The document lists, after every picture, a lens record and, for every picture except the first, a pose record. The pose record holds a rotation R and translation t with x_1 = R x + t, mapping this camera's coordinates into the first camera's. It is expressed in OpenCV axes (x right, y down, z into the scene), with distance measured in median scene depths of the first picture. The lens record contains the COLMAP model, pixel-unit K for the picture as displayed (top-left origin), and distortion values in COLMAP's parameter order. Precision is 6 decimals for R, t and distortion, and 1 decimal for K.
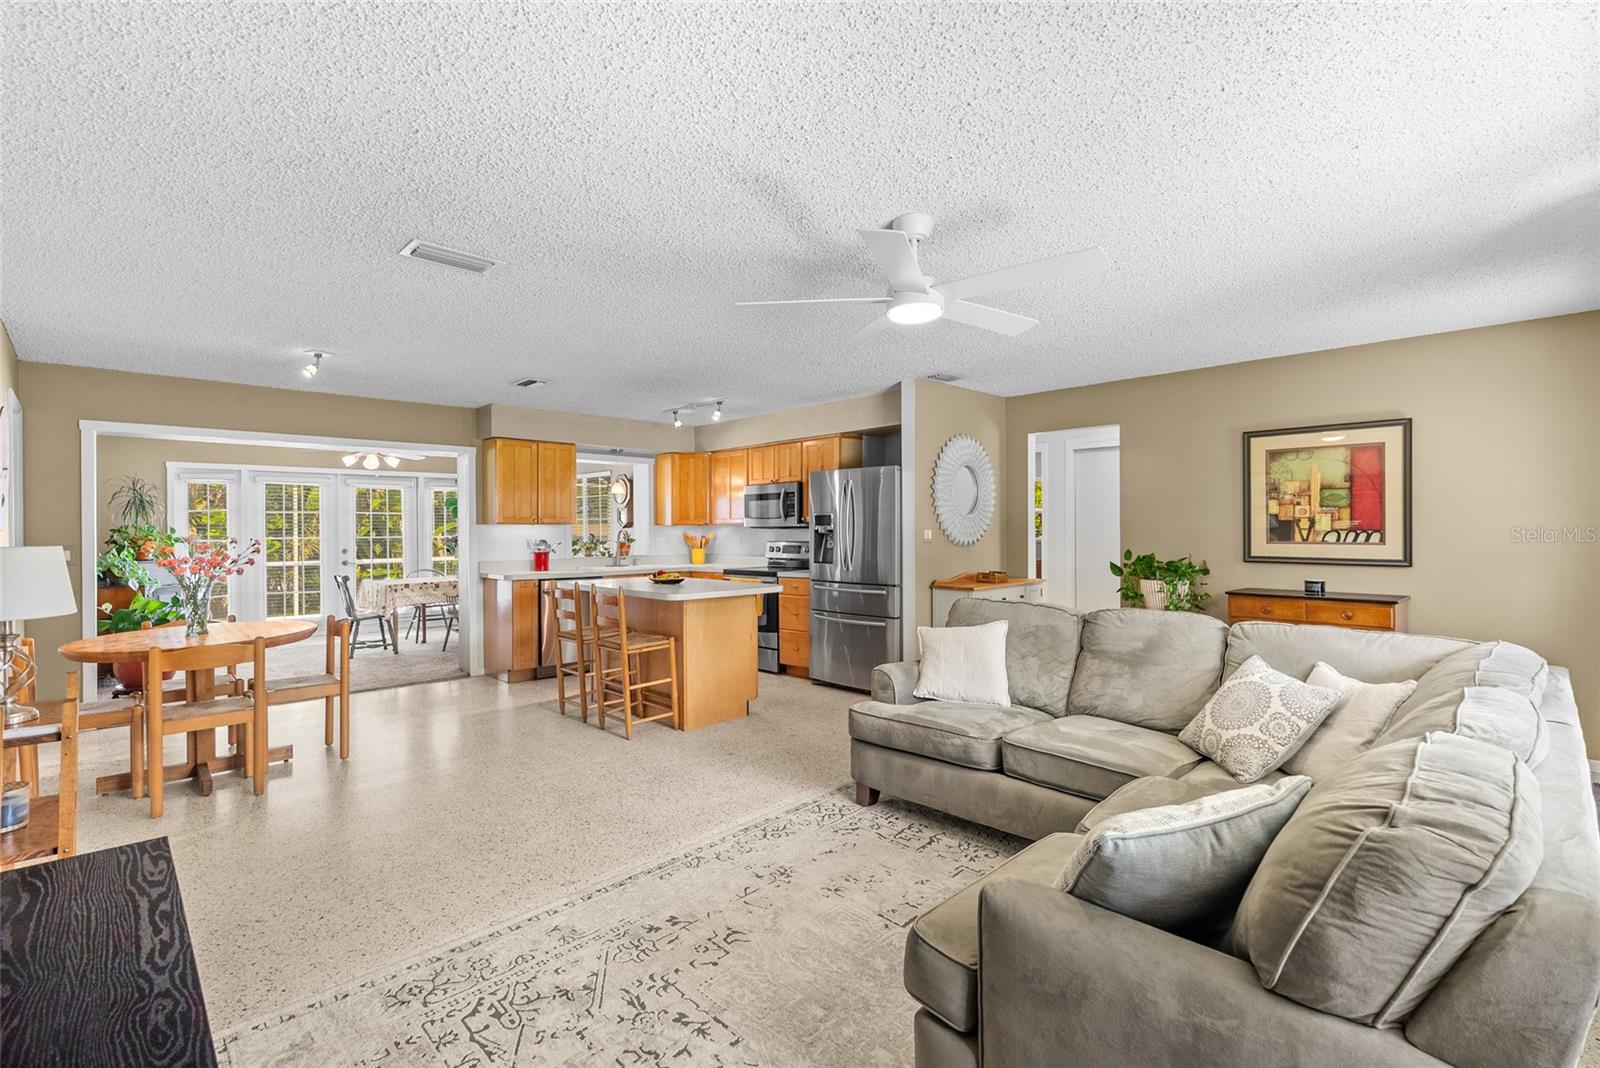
lens RADIAL K [[726.4, 0, 810.3], [0, 726.4, 530.4], [0, 0, 1]] dist [-0.009943, 0.003802]
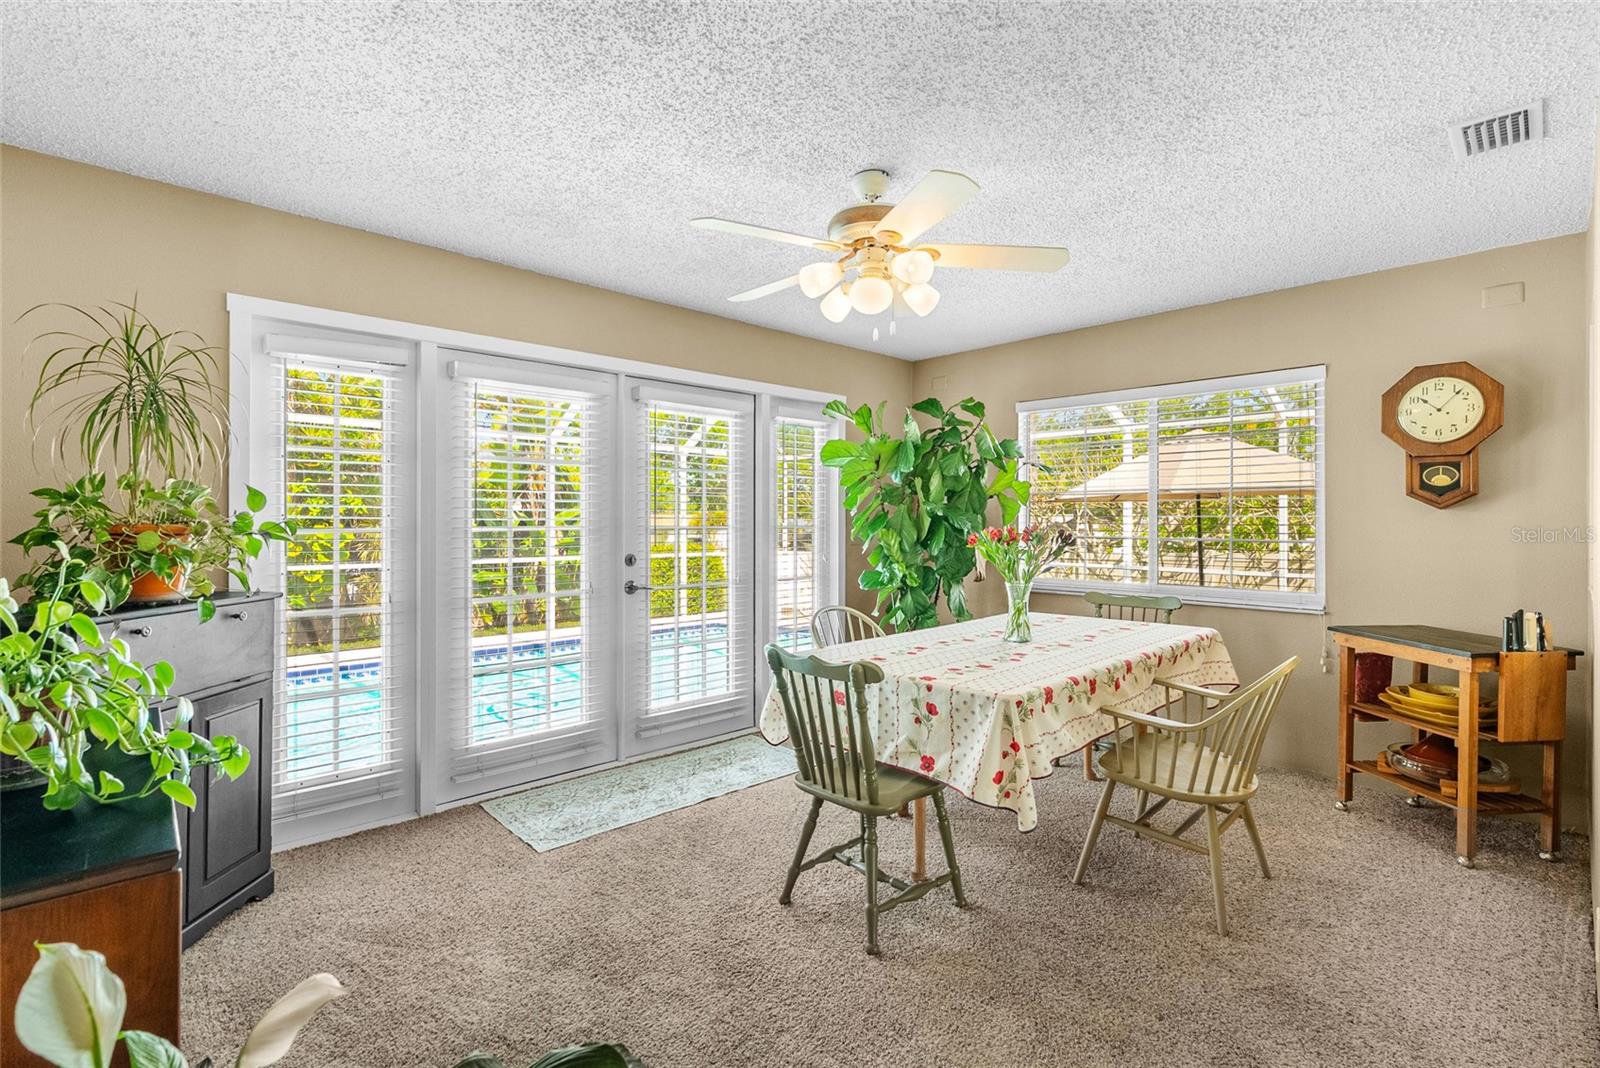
lens RADIAL K [[726.4, 0, 797.3], [0, 726.4, 523.9], [0, 0, 1]] dist [-0.009943, 0.003802]
pose [[0.999831, 0.009417, -0.015804, -0.859613], [-0.009407, 0.999955, 0.000734, 0.010359], [0.015810, -0.000585, 0.999875, 0.926598]]
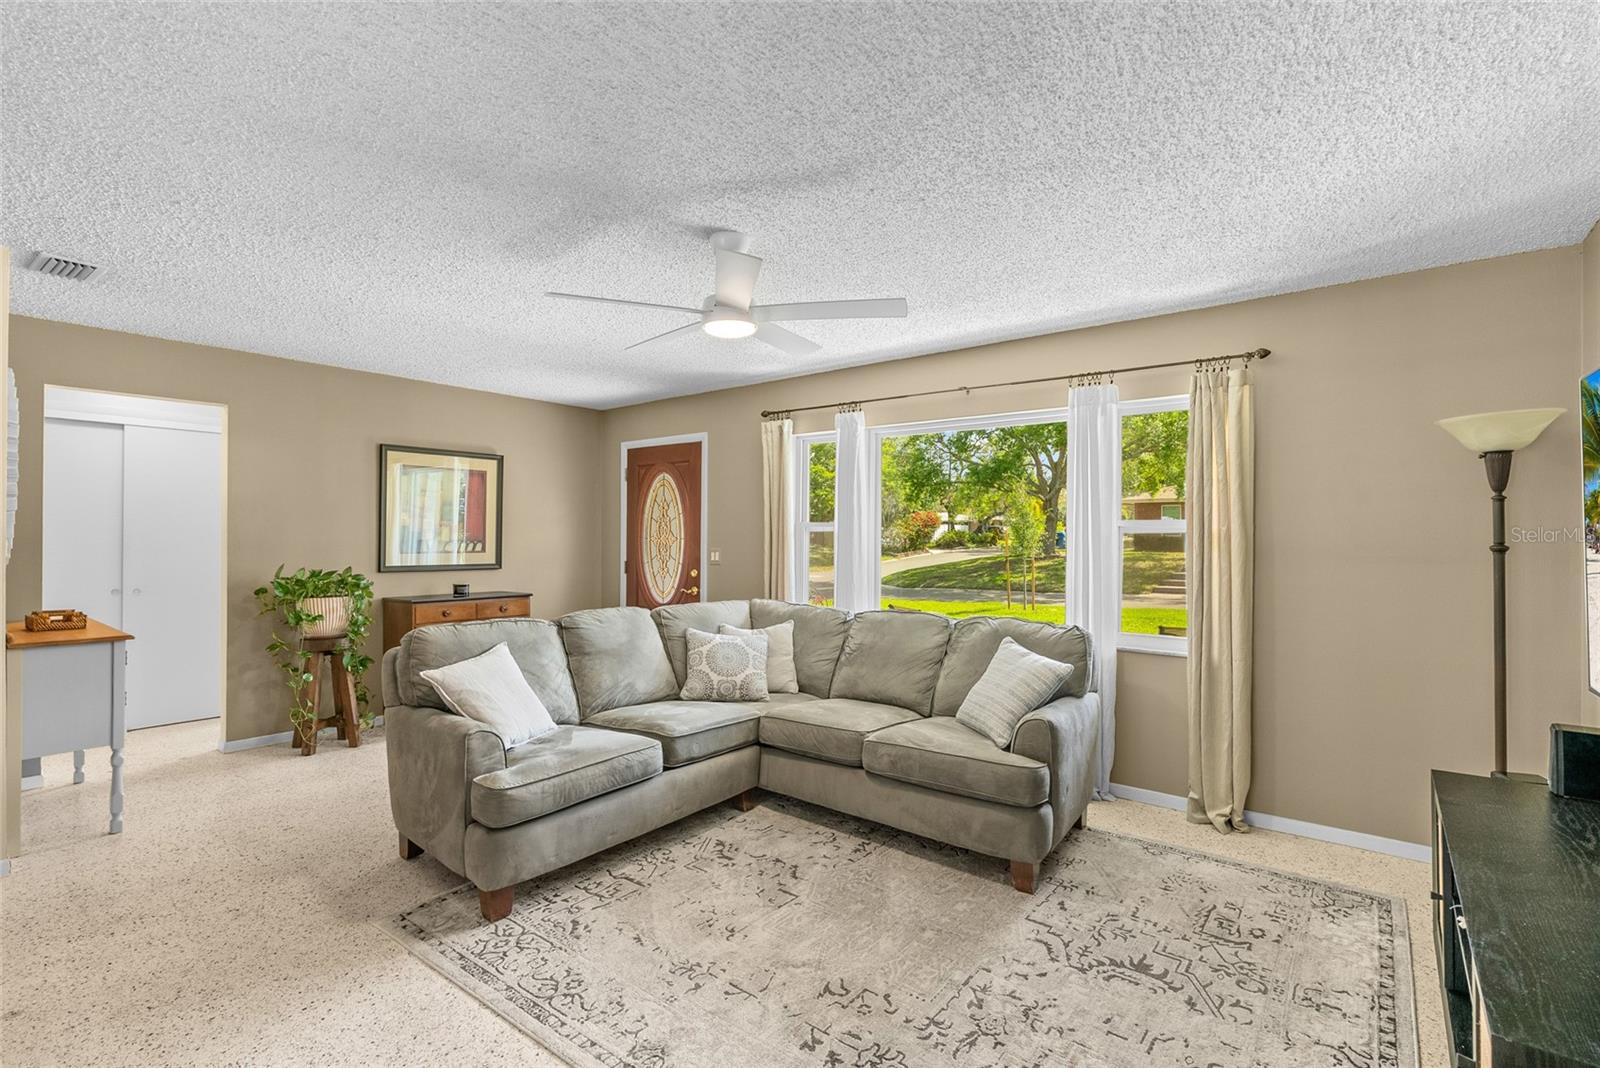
lens RADIAL K [[726.4, 0, 794.4], [0, 726.4, 539.0], [0, 0, 1]] dist [-0.009943, 0.003802]
pose [[-0.114147, 0.003788, 0.993457, -0.408021], [0.000813, 0.999993, -0.003720, 0.001320], [-0.993463, 0.000383, -0.114150, 0.472088]]
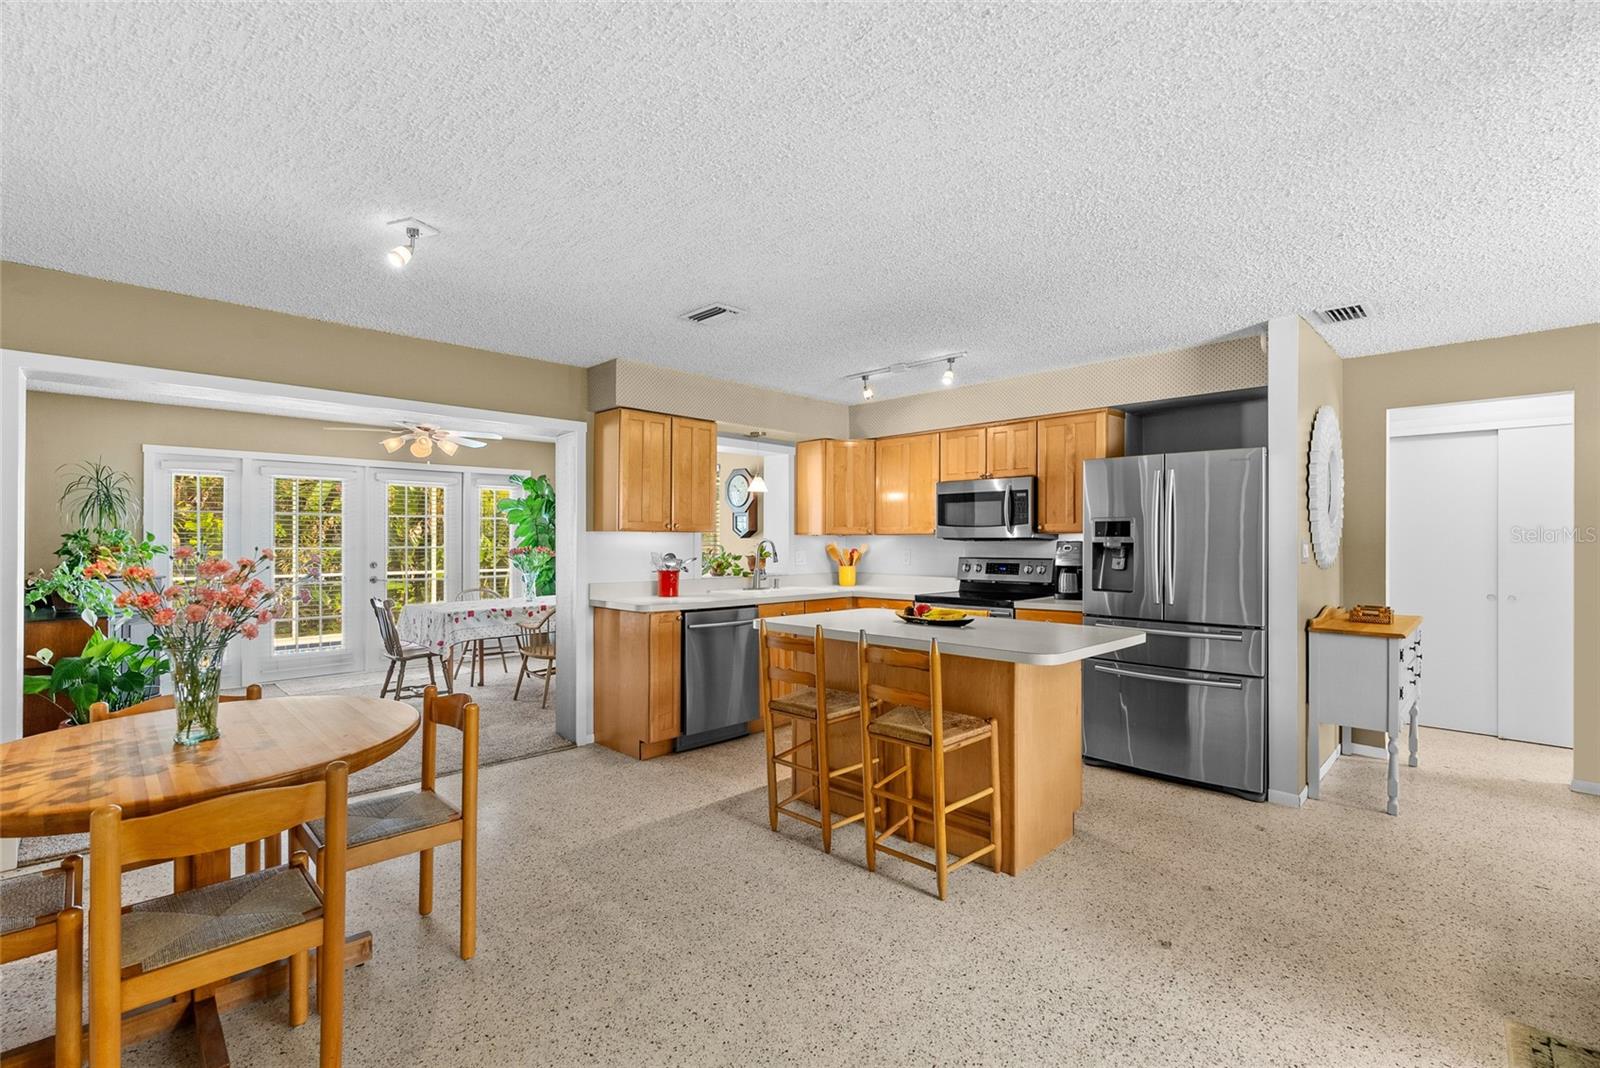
lens RADIAL K [[726.4, 0, 814.0], [0, 726.4, 536.9], [0, 0, 1]] dist [-0.009943, 0.003802]
pose [[0.999792, 0.007487, 0.018962, -0.289006], [-0.007330, 0.999938, -0.008384, 0.001758], [-0.019024, 0.008243, 0.999785, 0.328762]]
